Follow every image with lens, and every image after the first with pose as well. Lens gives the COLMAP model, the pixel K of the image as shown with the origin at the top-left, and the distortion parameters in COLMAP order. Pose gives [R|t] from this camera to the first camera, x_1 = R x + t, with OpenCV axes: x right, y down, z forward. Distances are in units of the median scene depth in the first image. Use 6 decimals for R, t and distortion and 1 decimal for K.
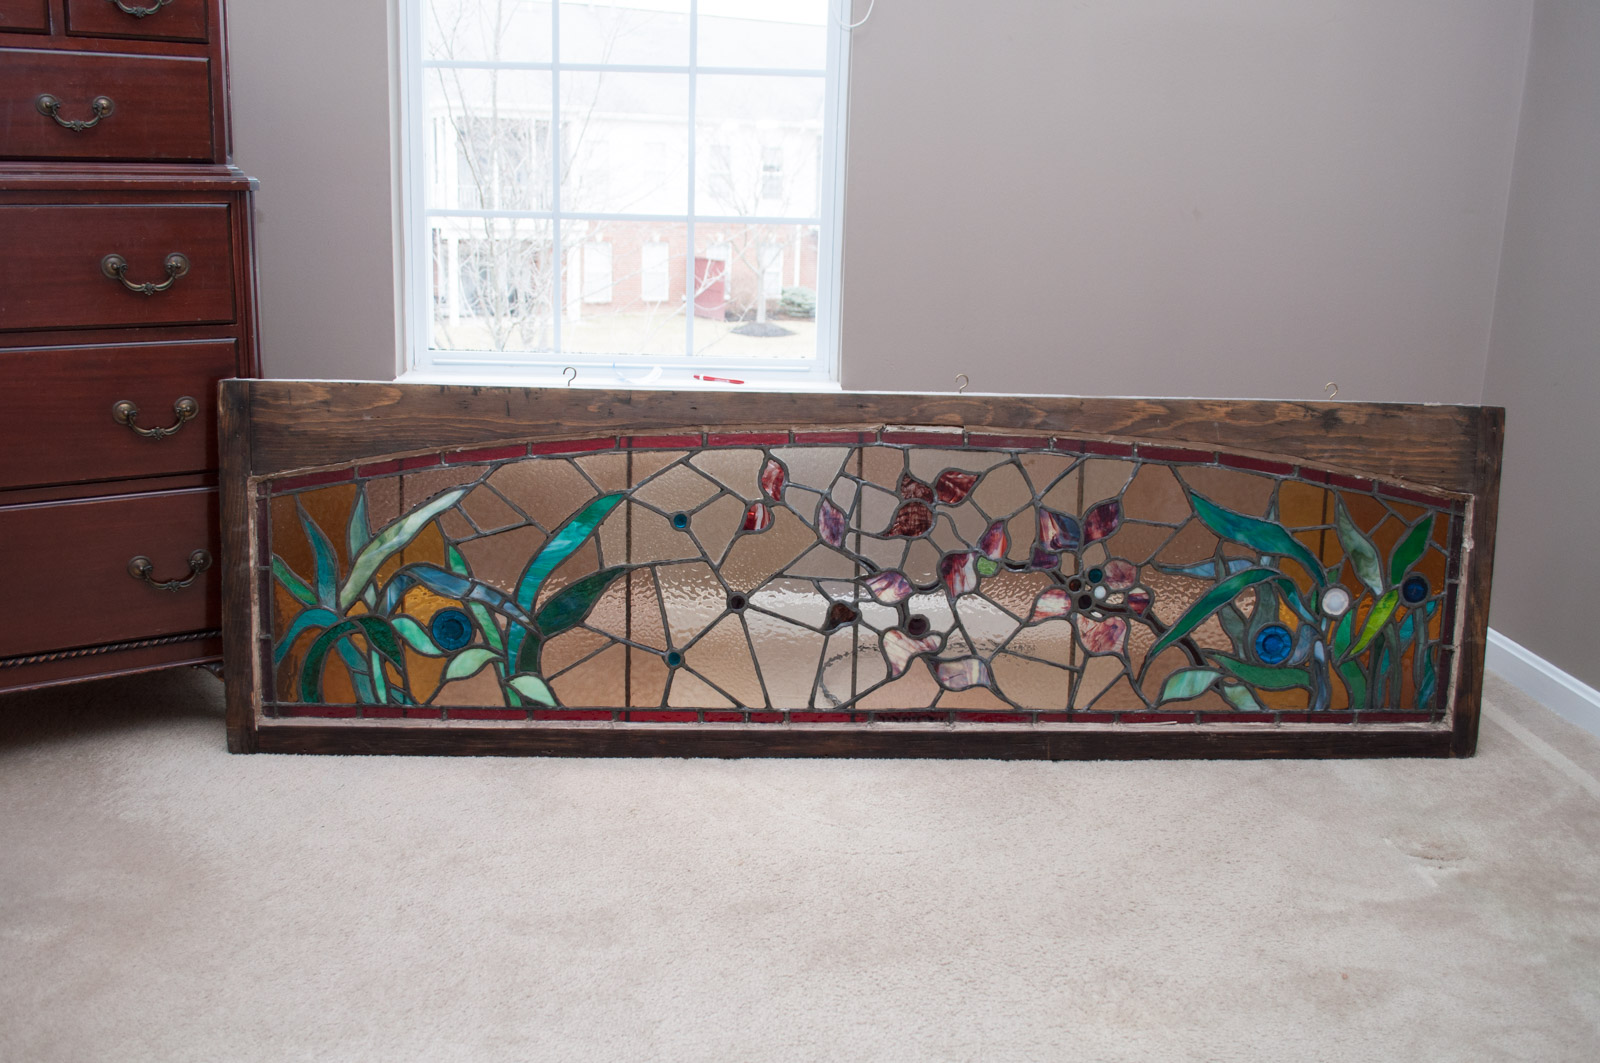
lens RADIAL K [[1471.2, 0, 797.0], [0, 1471.2, 528.1], [0, 0, 1]] dist [-0.072806, 0.000000]
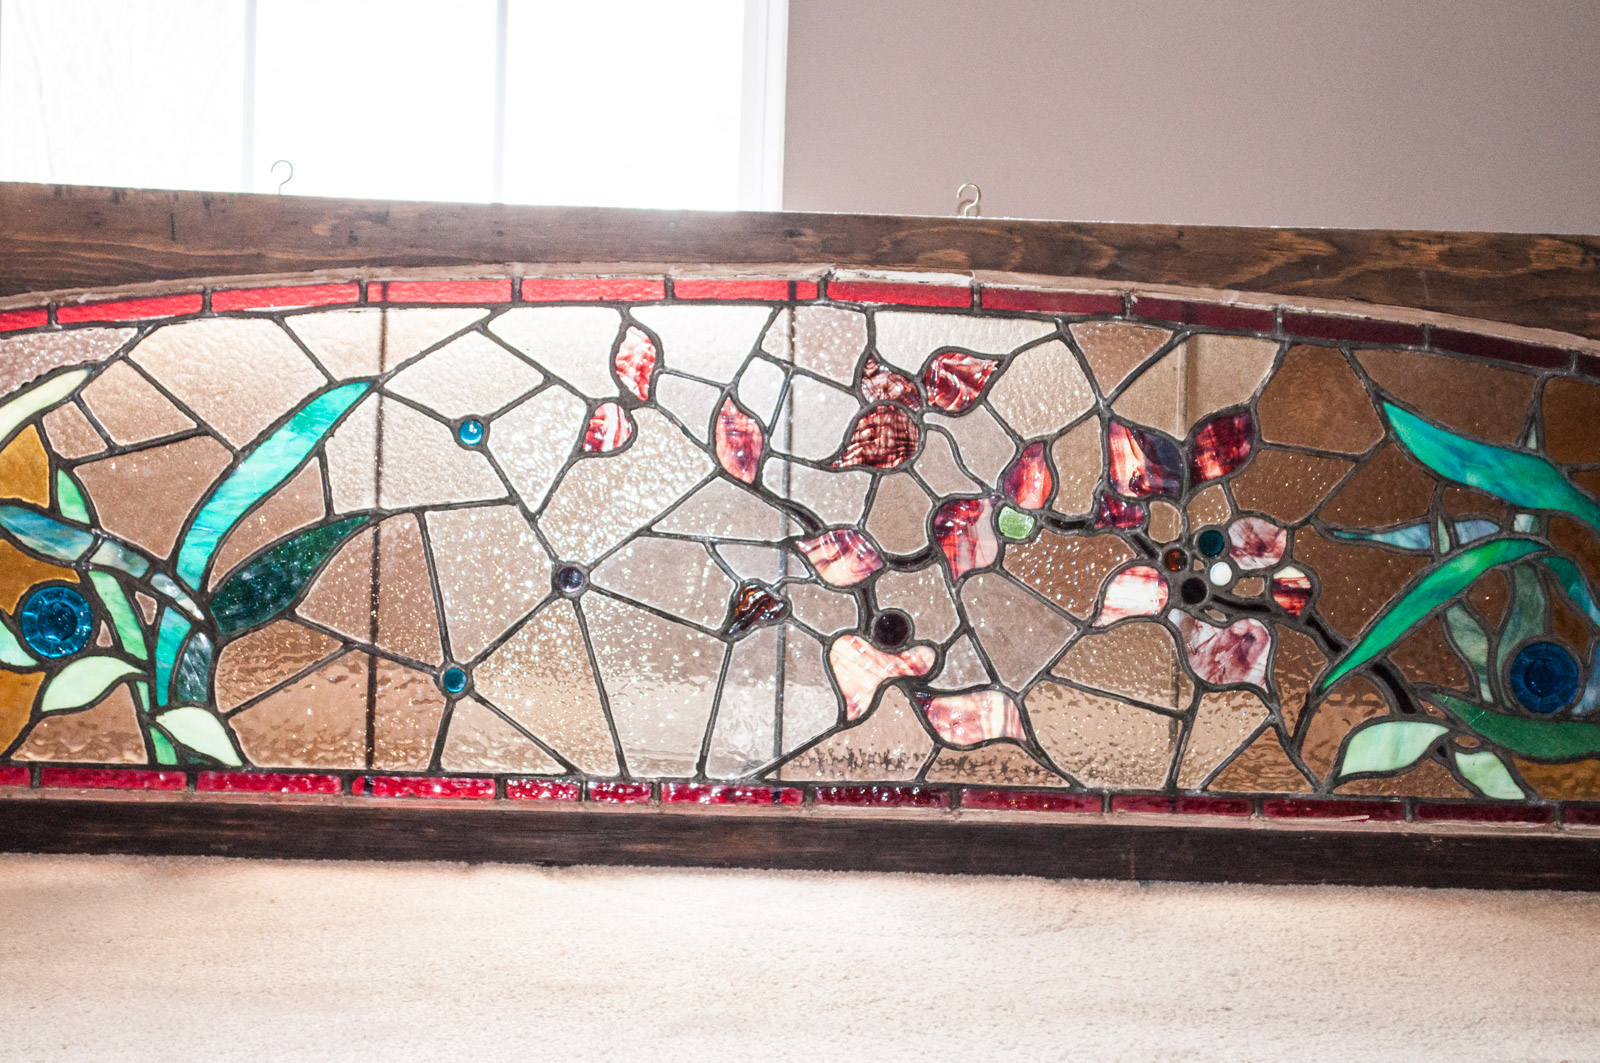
lens RADIAL K [[3576.7, 0, 795.0], [0, 3576.7, 529.2], [0, 0, 1]] dist [0.045931, 0.000000]
pose [[0.999977, 0.006835, -0.000470, 0.045809], [-0.006827, 0.988367, -0.151935, 0.238316], [-0.000574, 0.151935, 0.988390, -0.352747]]
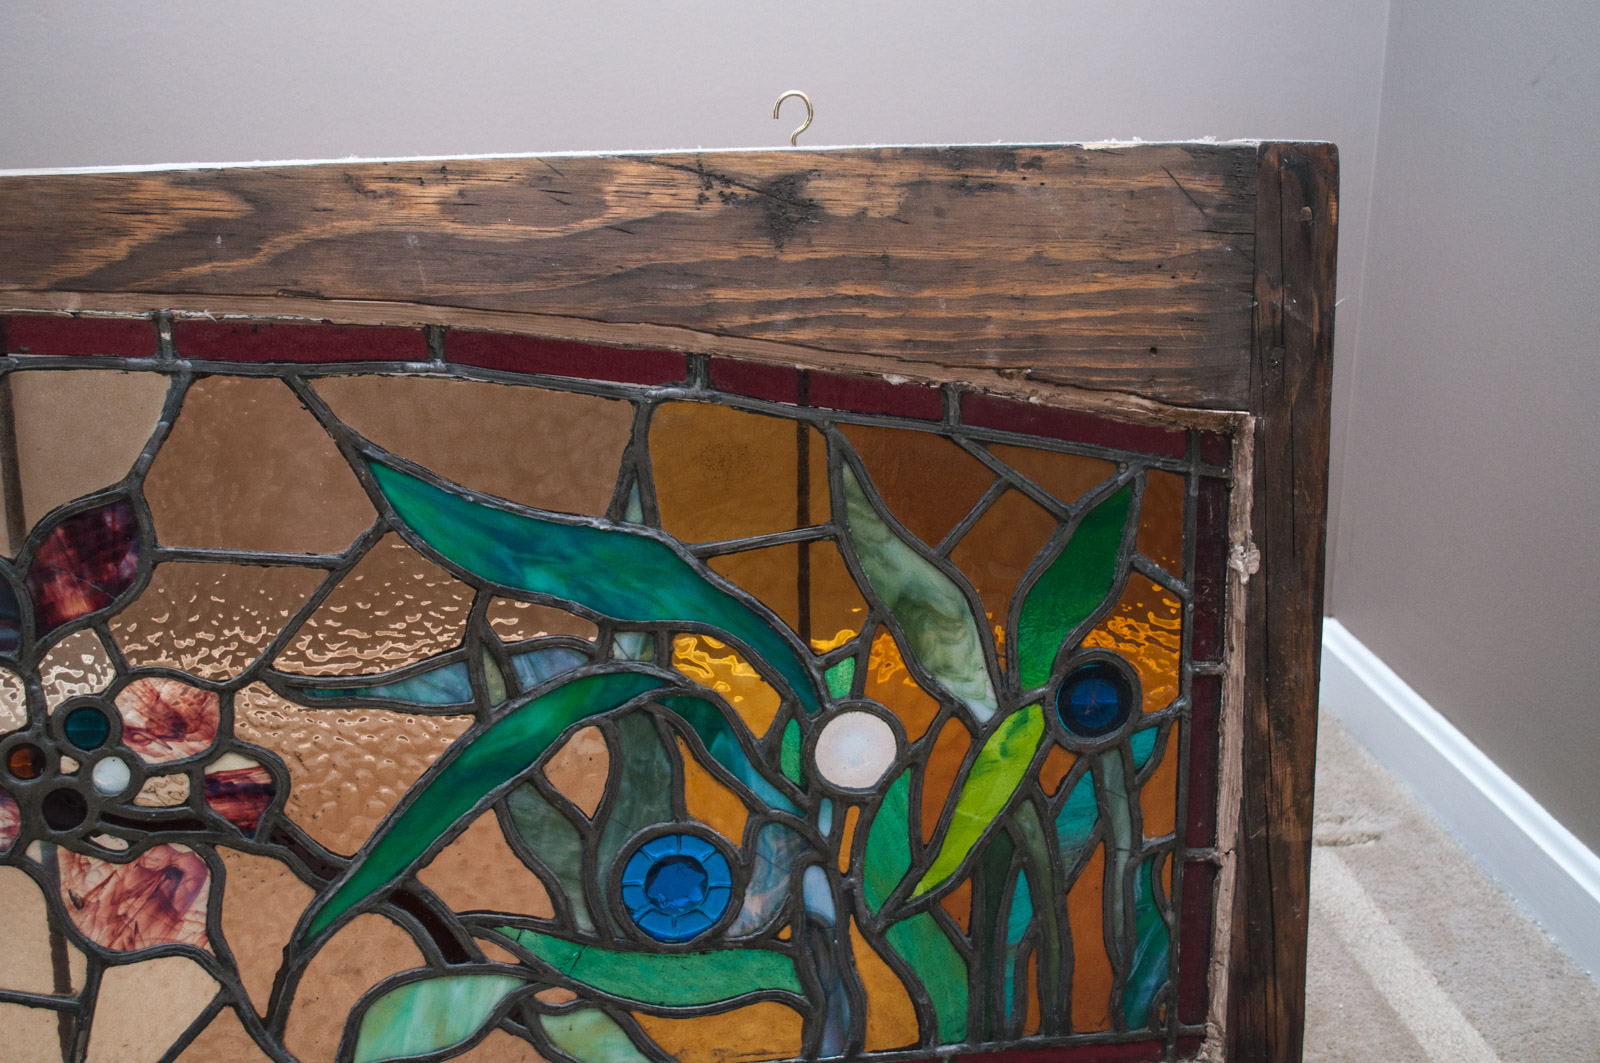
lens RADIAL K [[1985.2, 0, 812.2], [0, 1985.2, 530.4], [0, 0, 1]] dist [-0.050274, 0.000000]
pose [[0.995656, -0.055865, 0.074487, 0.337476], [0.049465, 0.995139, 0.085156, -0.040865], [-0.078882, -0.081102, 0.993579, 0.564128]]
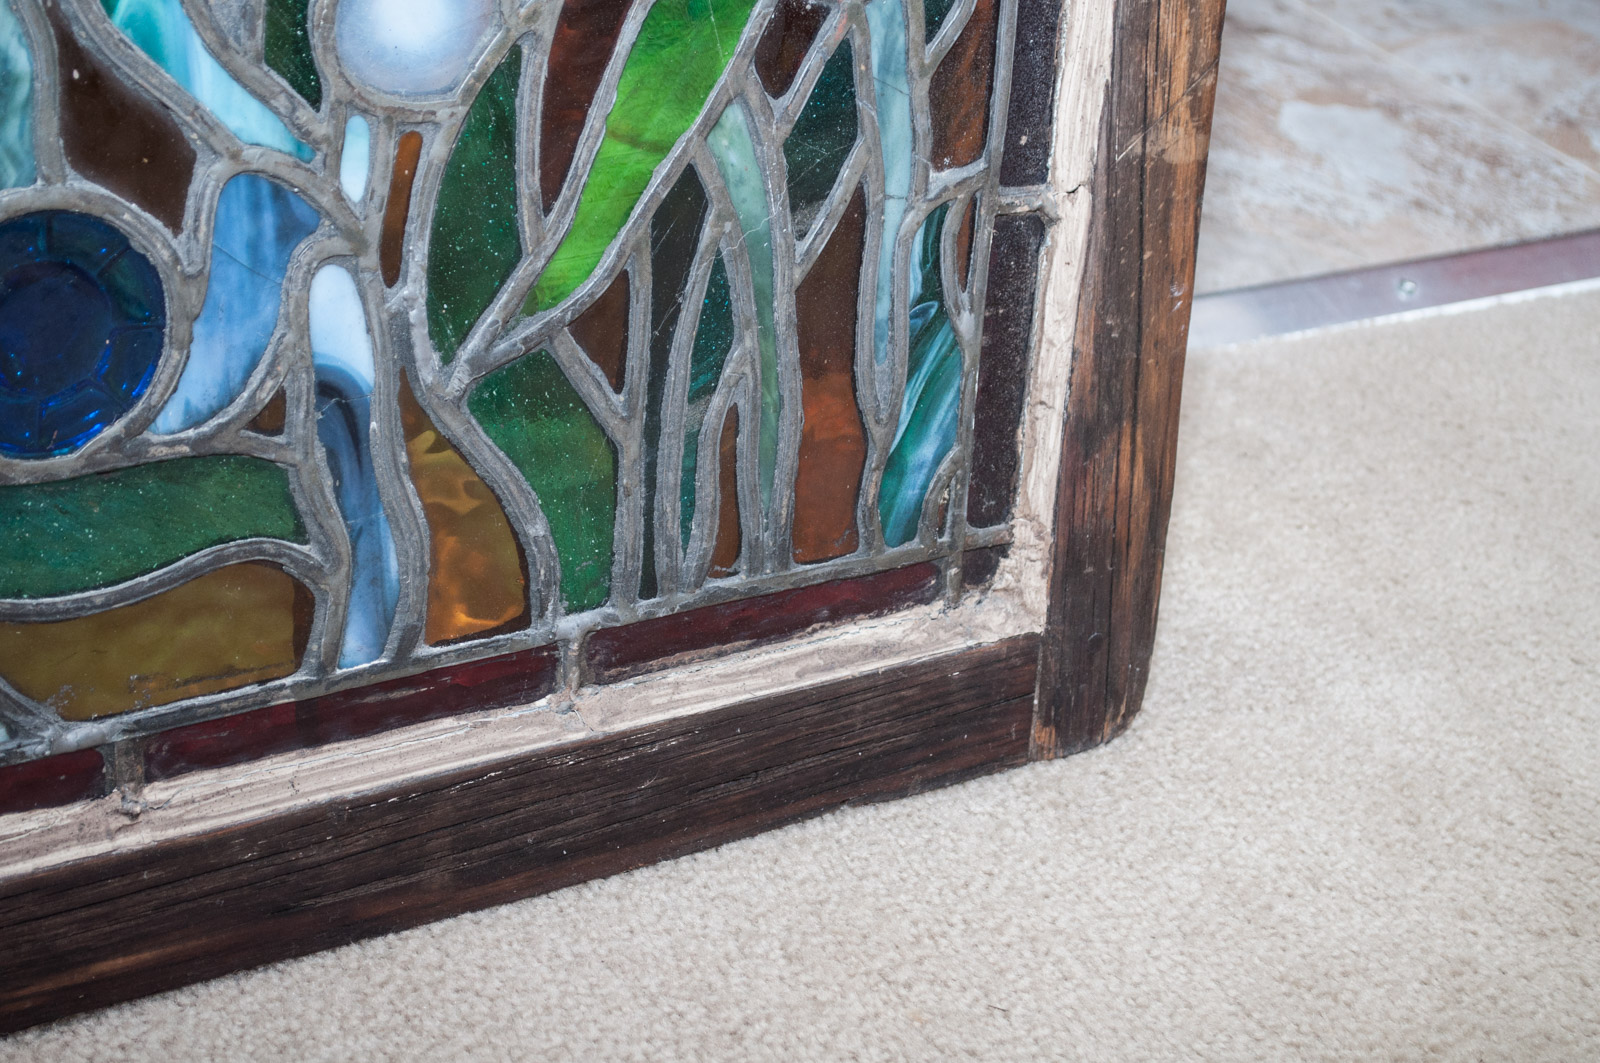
lens RADIAL K [[3166.1, 0, 801.3], [0, 3166.1, 530.2], [0, 0, 1]] dist [0.074720, 0.000000]
pose [[0.868008, -0.173229, 0.465353, 0.244182], [0.025786, 0.951634, 0.306151, 0.000493], [-0.495880, -0.253742, 0.830493, 0.701699]]
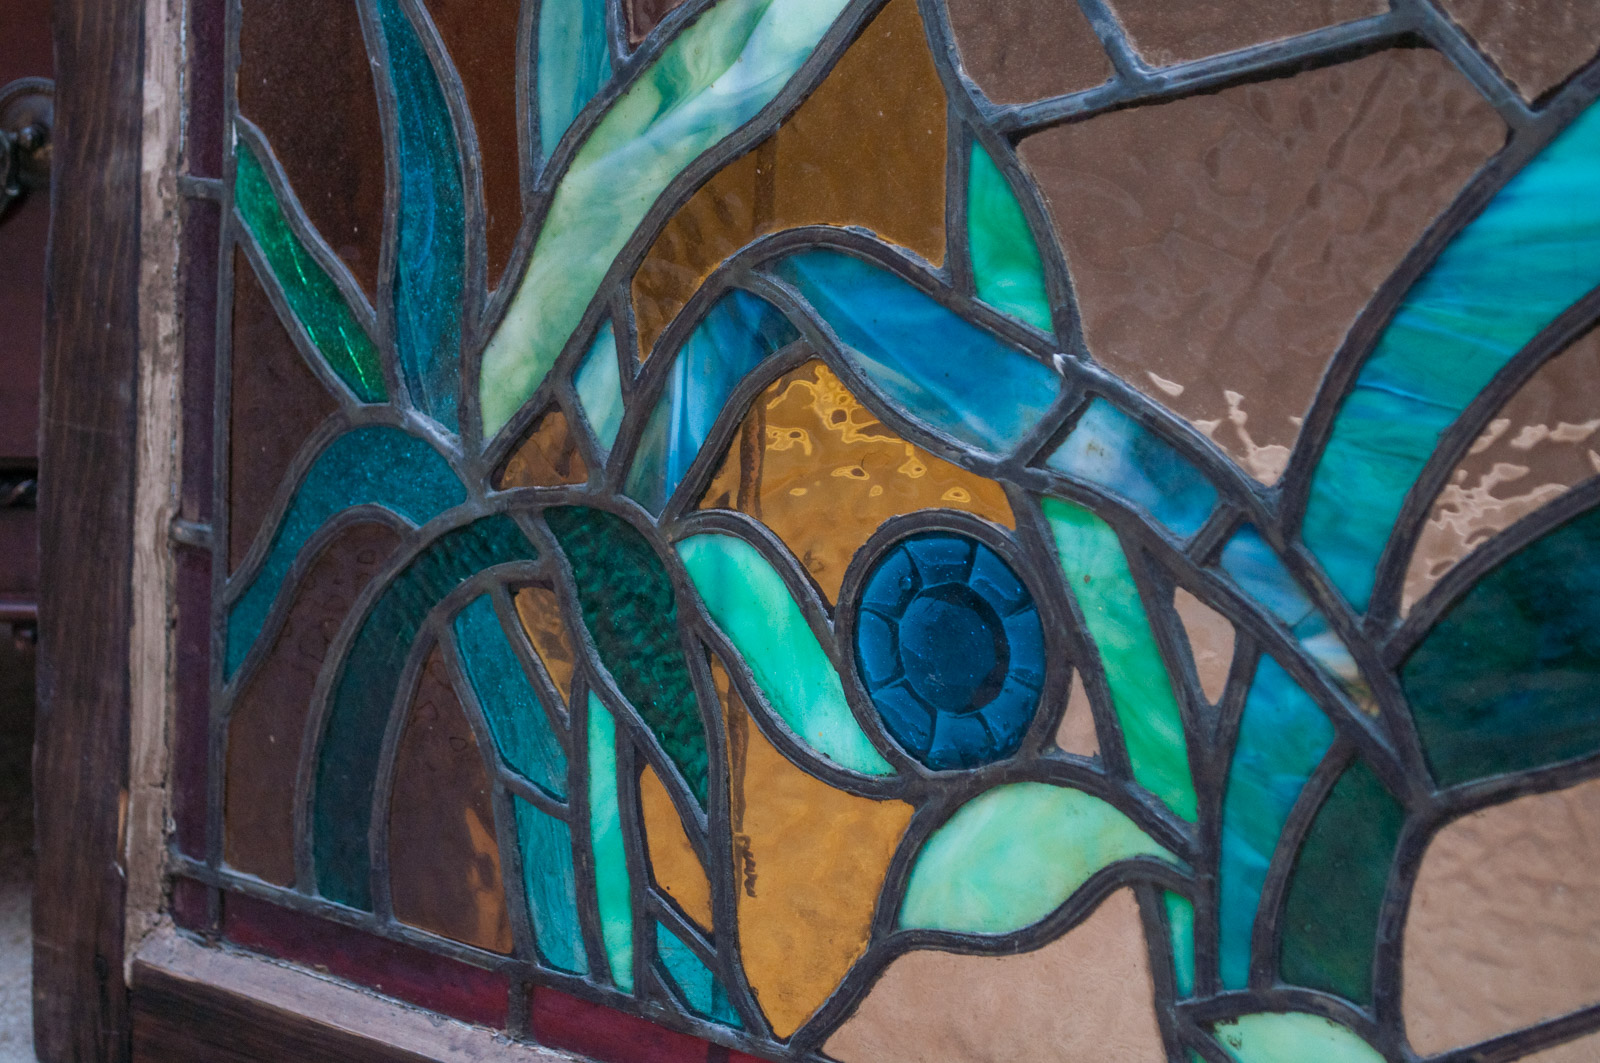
lens RADIAL K [[3576.7, 0, 802.8], [0, 3576.7, 531.4], [0, 0, 1]] dist [0.045931, 0.000000]
pose [[0.749504, 0.139000, -0.647243, 0.016203], [-0.120313, 0.990027, 0.073293, 0.027709], [0.650975, 0.022938, 0.758752, 0.670319]]
